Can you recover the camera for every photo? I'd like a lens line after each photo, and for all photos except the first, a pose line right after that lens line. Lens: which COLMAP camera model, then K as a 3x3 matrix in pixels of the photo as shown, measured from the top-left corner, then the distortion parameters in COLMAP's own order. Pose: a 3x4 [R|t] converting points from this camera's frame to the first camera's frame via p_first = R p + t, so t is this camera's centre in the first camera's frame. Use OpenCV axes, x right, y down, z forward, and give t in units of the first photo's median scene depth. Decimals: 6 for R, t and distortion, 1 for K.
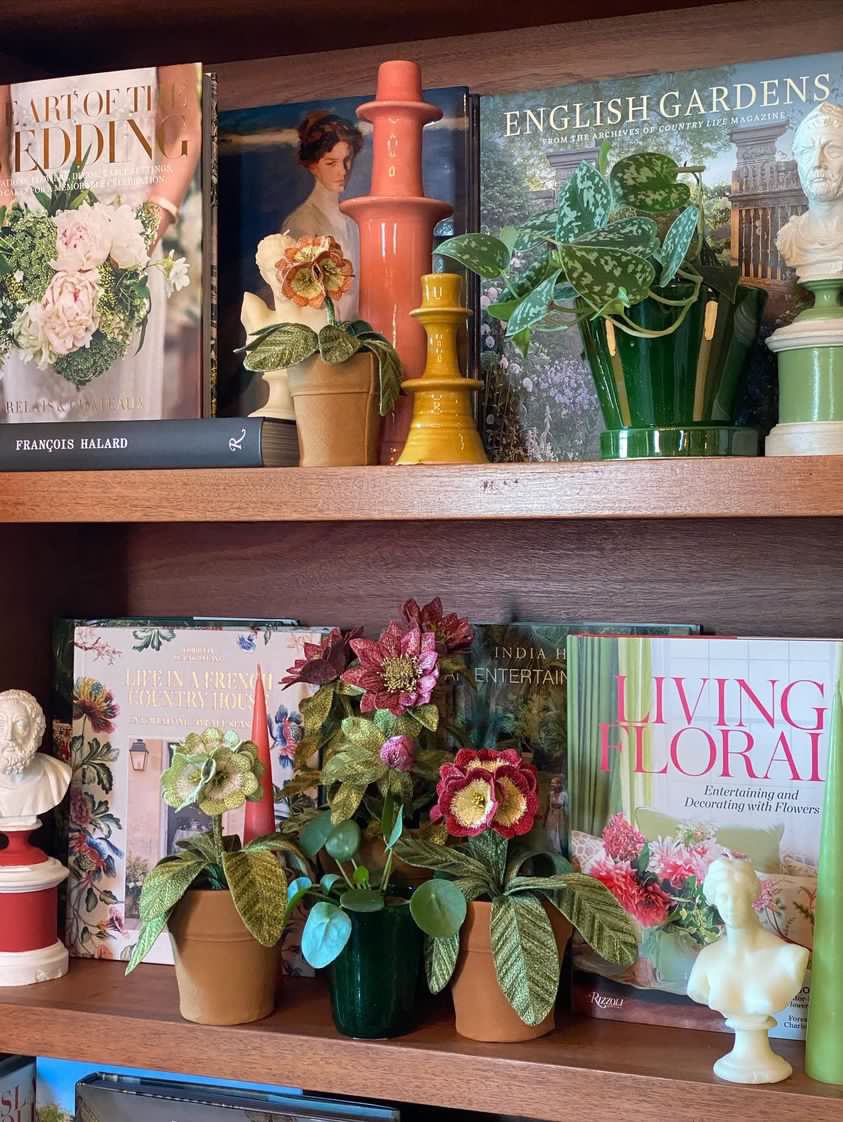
lens RADIAL K [[1705.9, 0, 440.3], [0, 1705.9, 556.7], [0, 0, 1]] dist [0.098077, 0.000000]
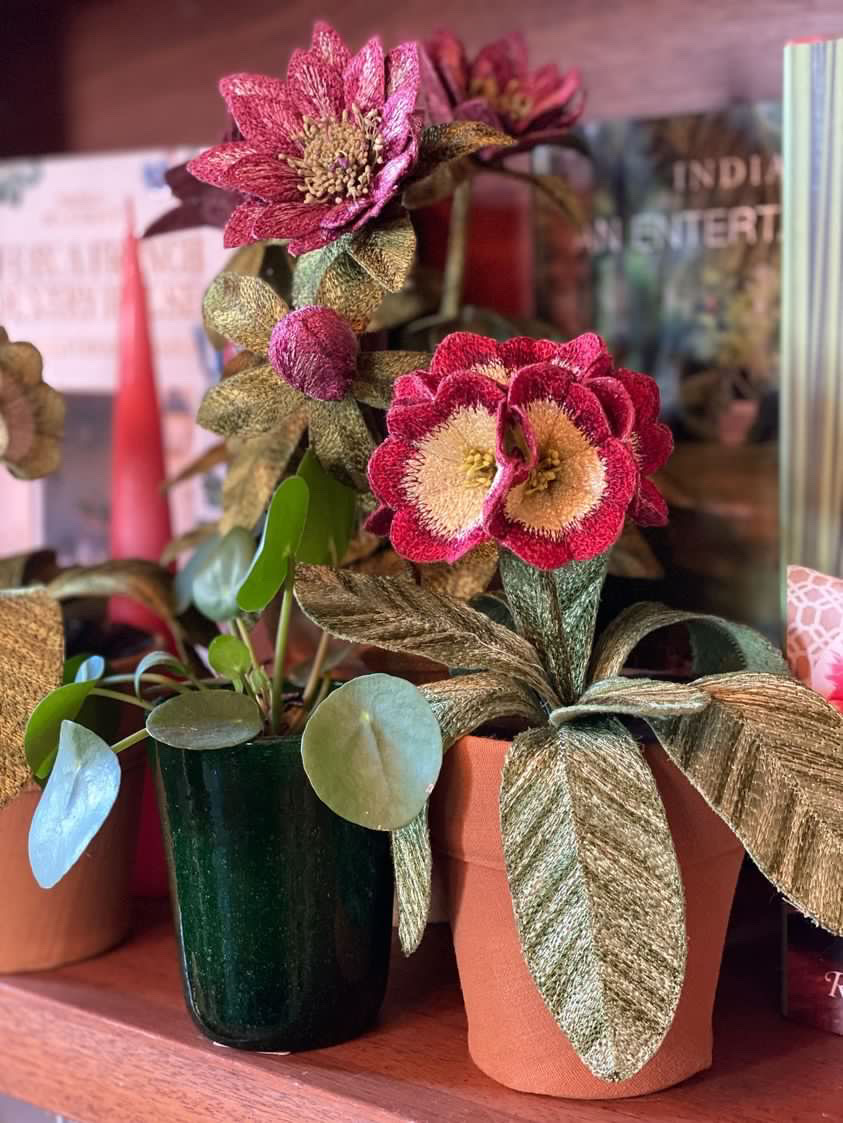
lens RADIAL K [[1707.5, 0, 427.4], [0, 1707.5, 564.0], [0, 0, 1]] dist [0.098077, 0.000000]
pose [[0.962071, 0.022731, -0.271849, 0.105836], [0.011986, 0.992038, 0.125368, 0.112102], [0.272534, -0.123871, 0.954139, 0.618412]]
